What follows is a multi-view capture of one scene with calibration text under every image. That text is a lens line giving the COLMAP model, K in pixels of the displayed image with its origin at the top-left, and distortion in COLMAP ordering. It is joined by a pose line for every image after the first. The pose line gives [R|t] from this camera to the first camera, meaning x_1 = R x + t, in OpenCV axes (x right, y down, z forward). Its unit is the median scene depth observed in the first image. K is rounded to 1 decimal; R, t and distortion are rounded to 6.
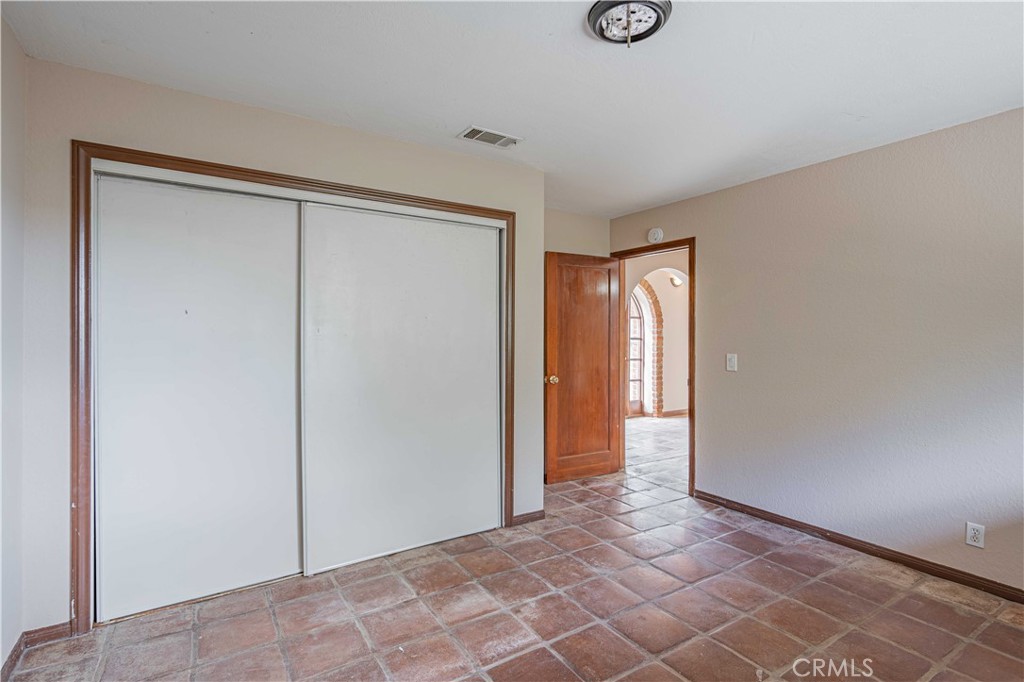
lens RADIAL K [[494.2, 0, 511.5], [0, 494.2, 340.1], [0, 0, 1]] dist [-0.000980, -0.000117]
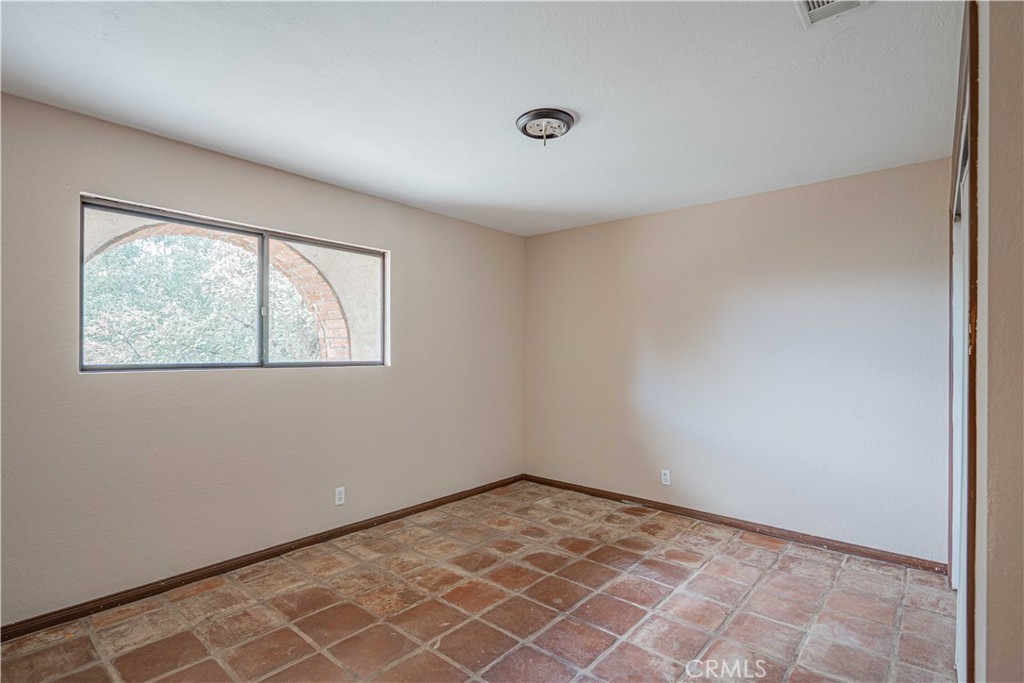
lens RADIAL K [[494.2, 0, 512.5], [0, 494.2, 346.7], [0, 0, 1]] dist [-0.000980, -0.000117]
pose [[-0.958438, -0.008609, -0.285169, 0.596616], [-0.008030, 0.999963, -0.003198, -0.016477], [0.285186, -0.000775, -0.958472, 1.919591]]
